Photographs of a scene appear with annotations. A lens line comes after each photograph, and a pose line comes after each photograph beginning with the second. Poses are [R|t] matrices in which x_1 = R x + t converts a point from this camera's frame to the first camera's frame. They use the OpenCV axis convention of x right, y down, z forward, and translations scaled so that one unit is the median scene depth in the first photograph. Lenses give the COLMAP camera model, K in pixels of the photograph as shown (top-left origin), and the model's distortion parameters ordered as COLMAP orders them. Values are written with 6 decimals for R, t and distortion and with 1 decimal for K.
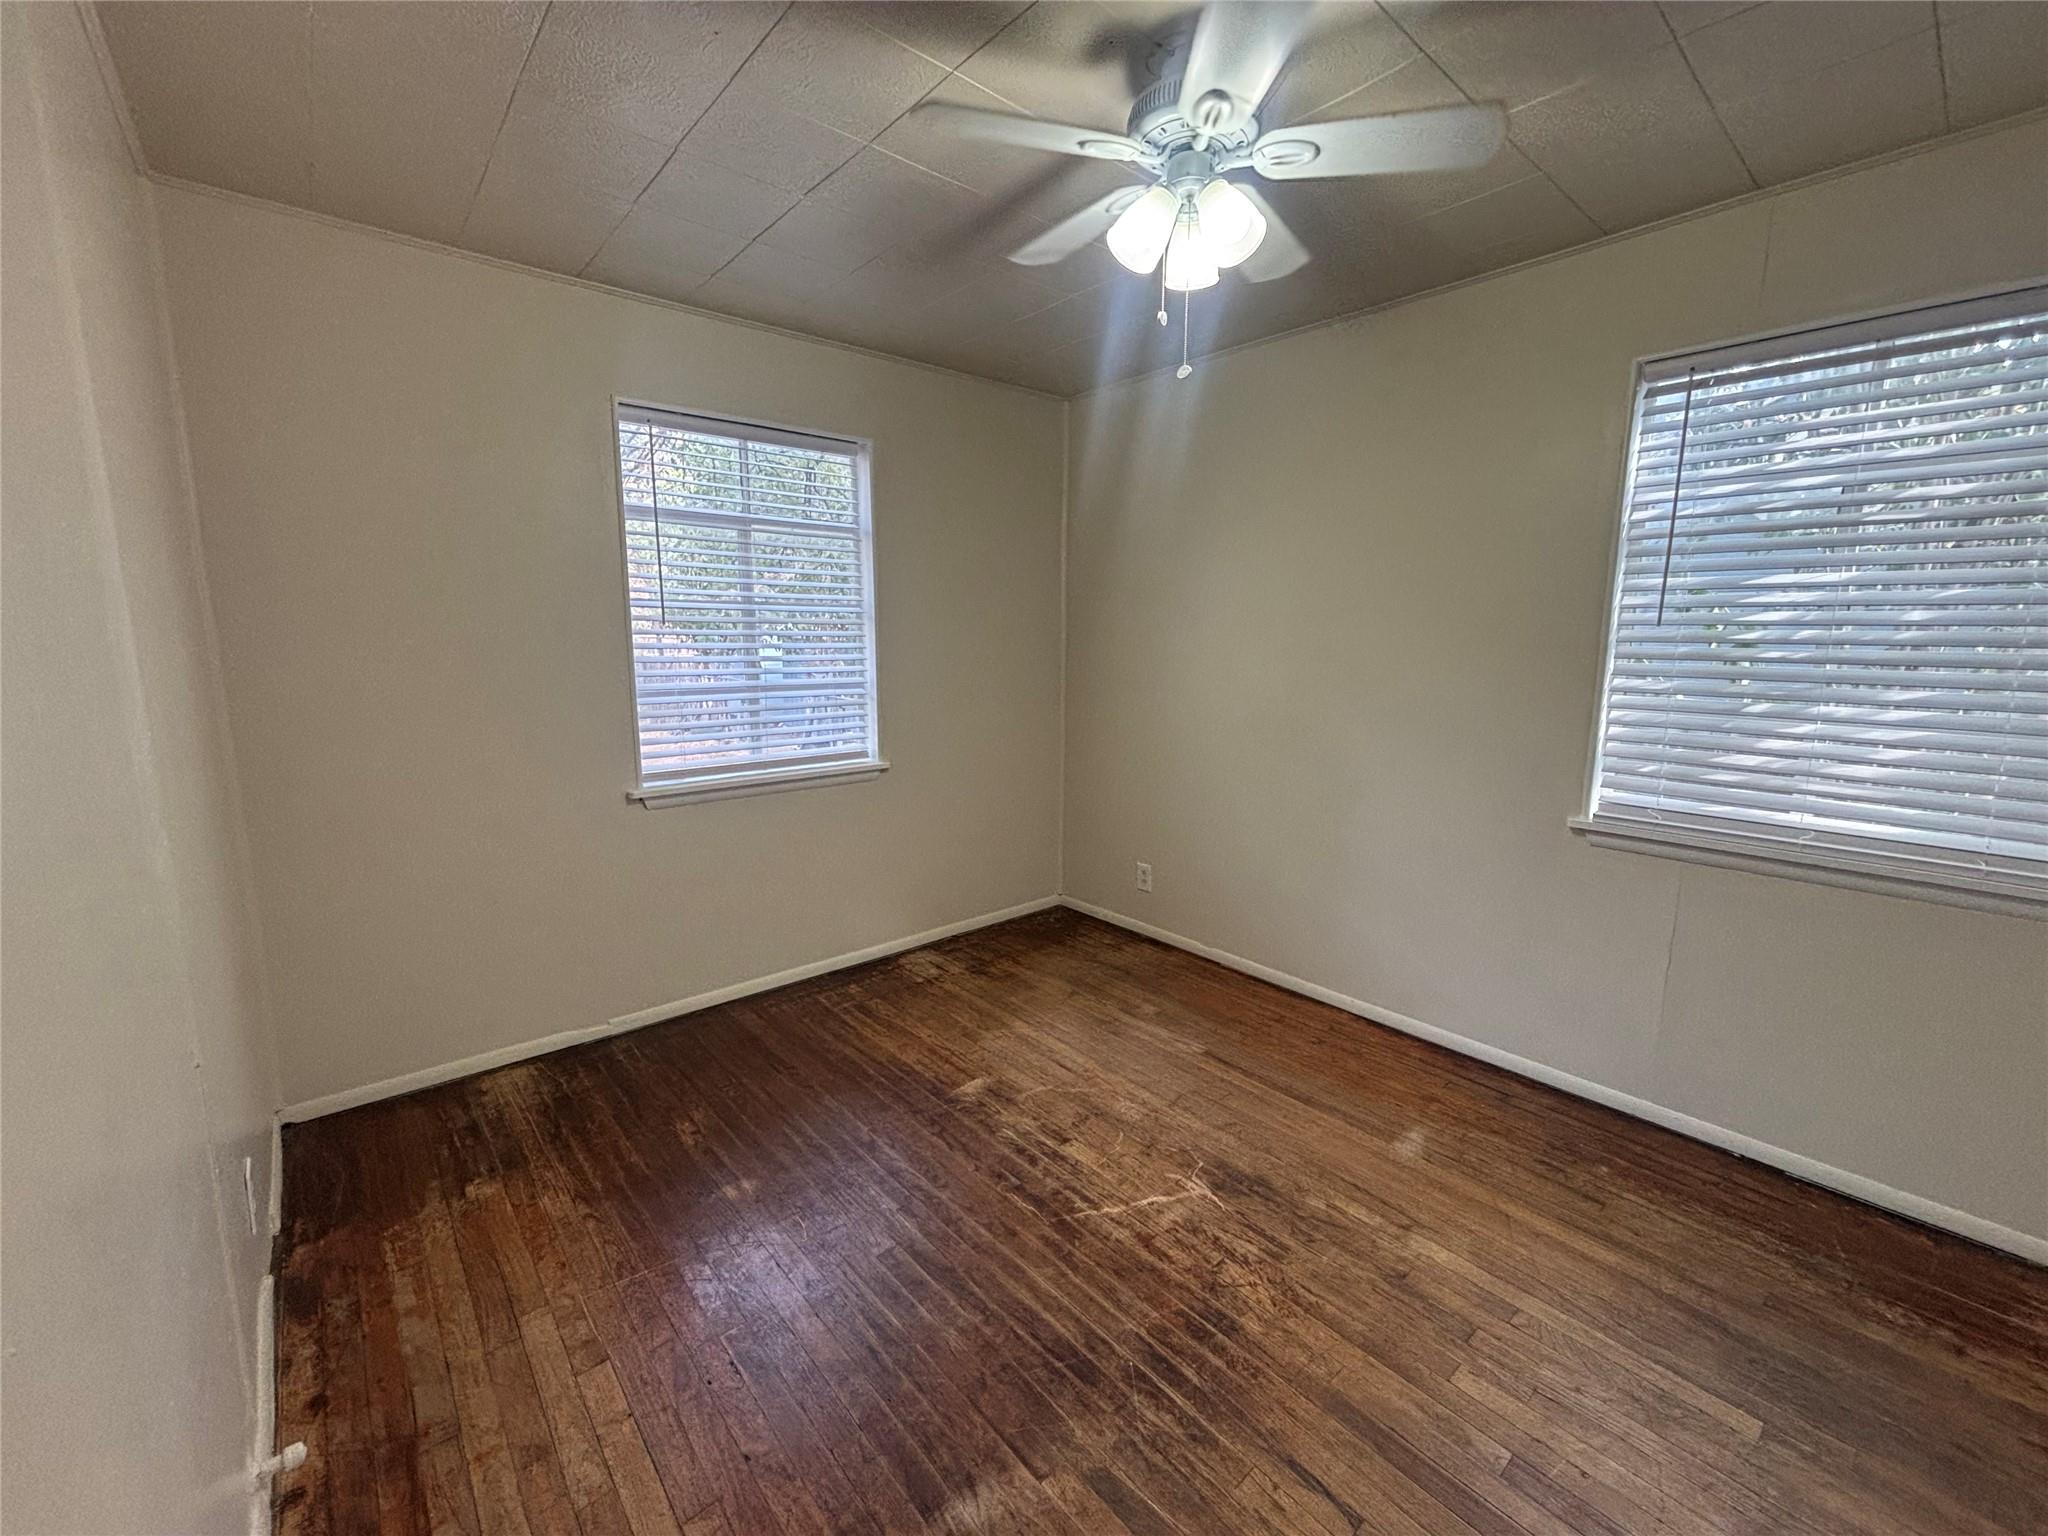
lens RADIAL K [[832.2, 0, 1021.8], [0, 832.2, 760.9], [0, 0, 1]] dist [-0.001036, 0.000317]
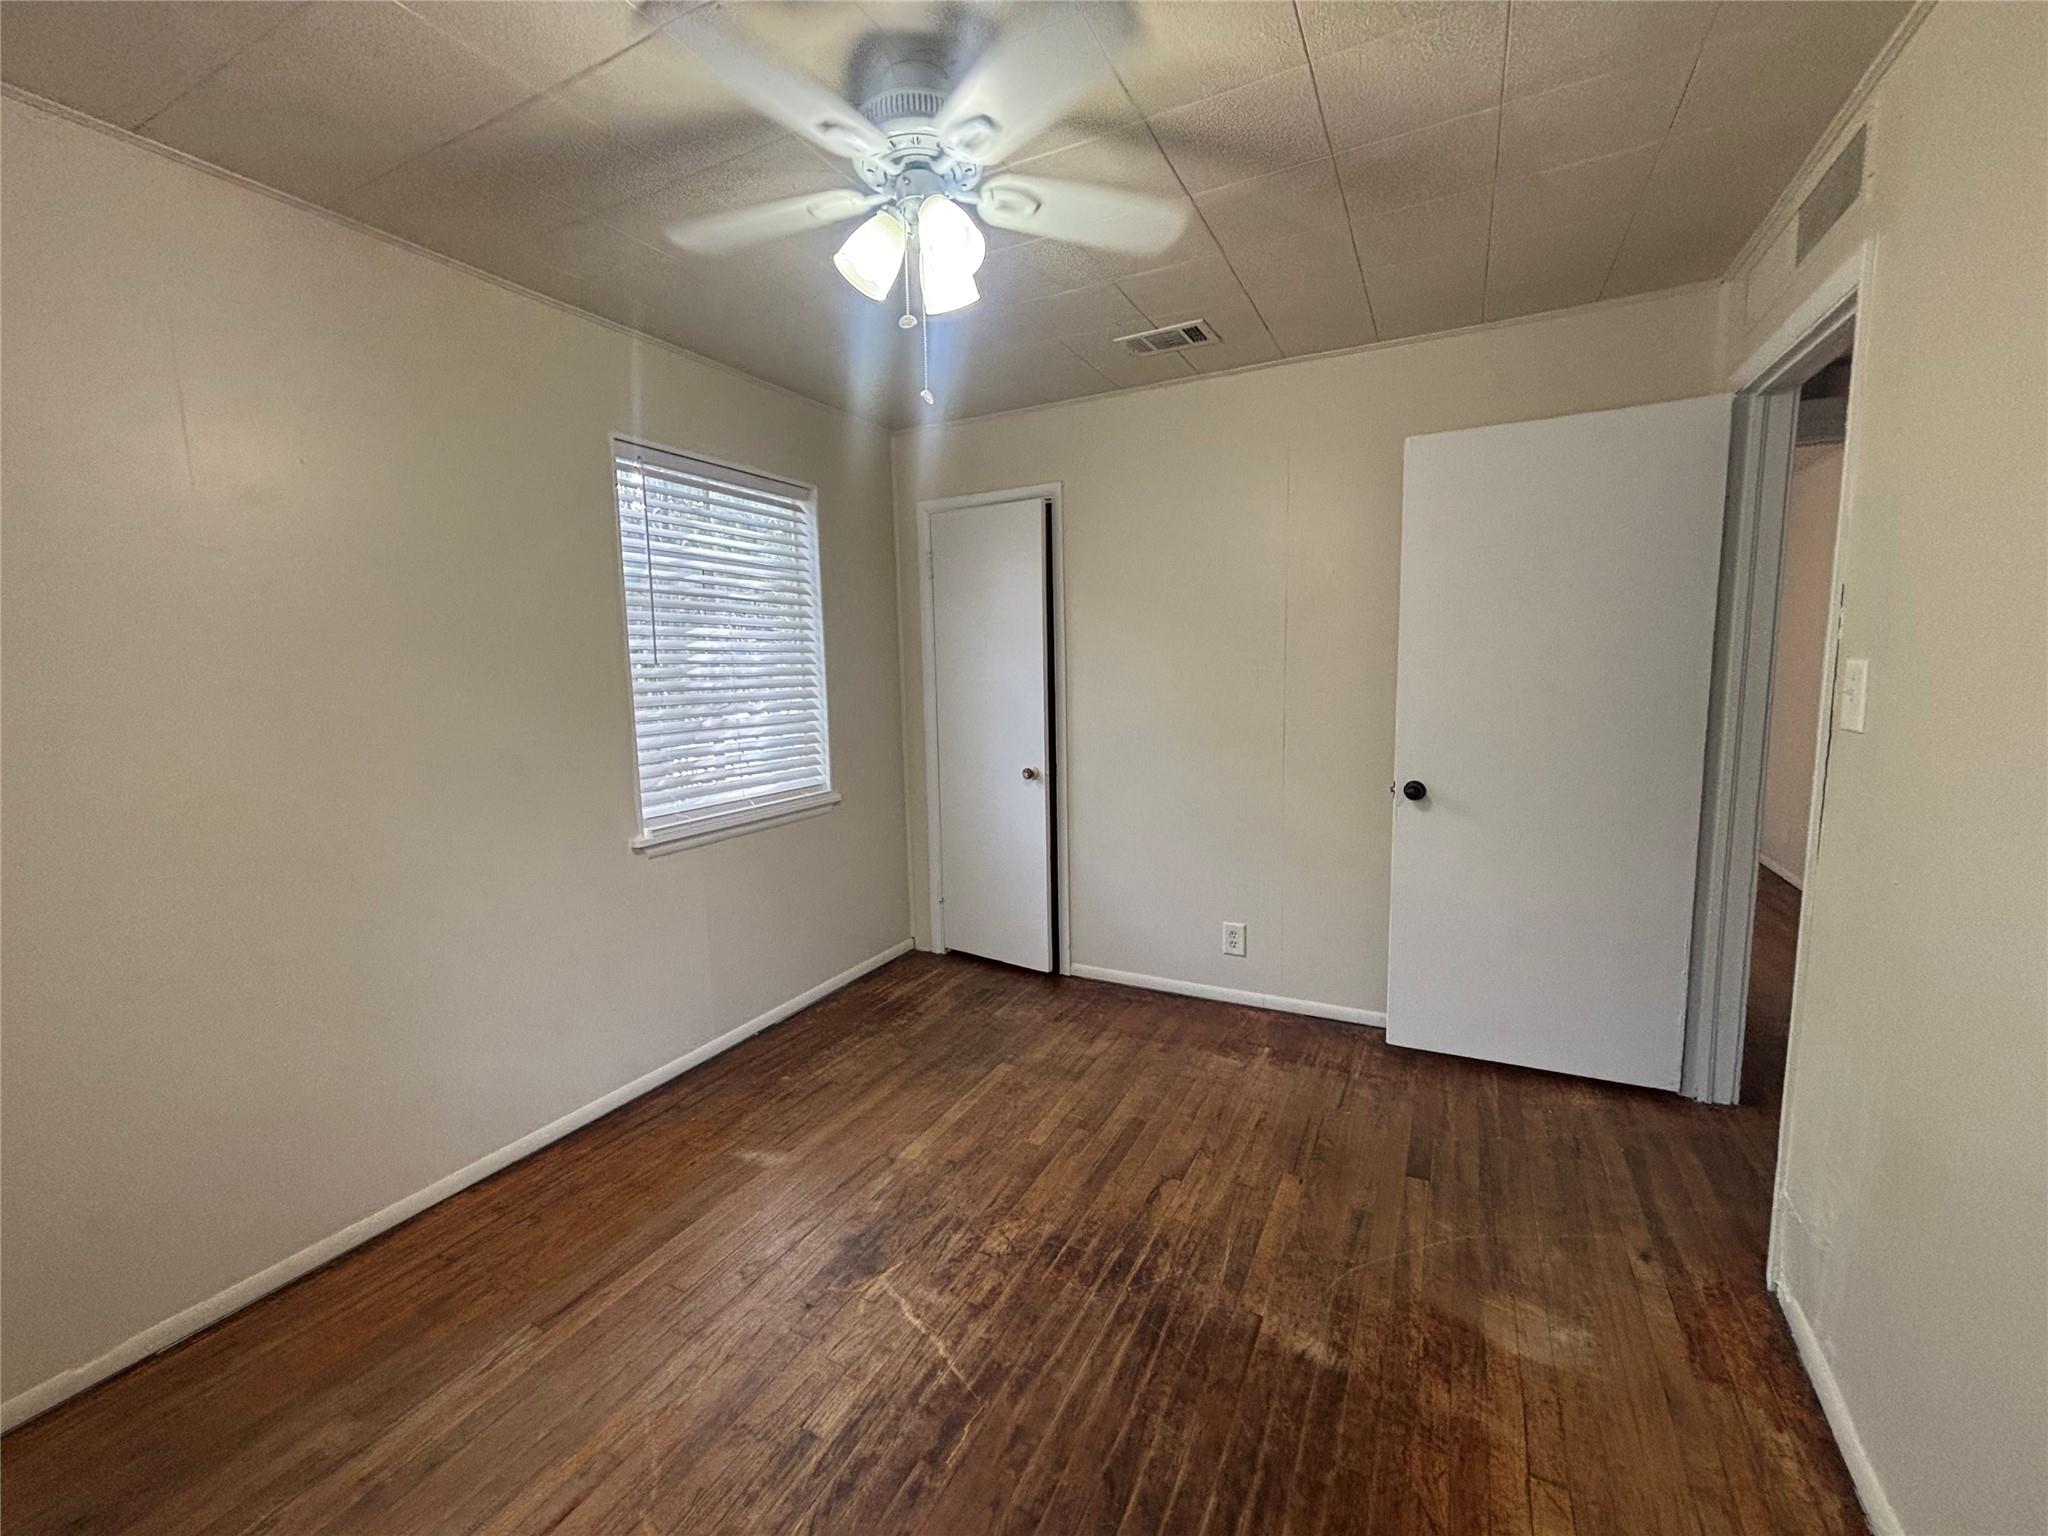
lens RADIAL K [[832.2, 0, 1021.8], [0, 832.2, 760.9], [0, 0, 1]] dist [-0.001036, 0.000317]
pose [[-0.359767, -0.111362, 0.926373, -0.705647], [0.162178, 0.970275, 0.179623, -0.198769], [-0.918840, 0.214859, -0.331012, 1.184179]]
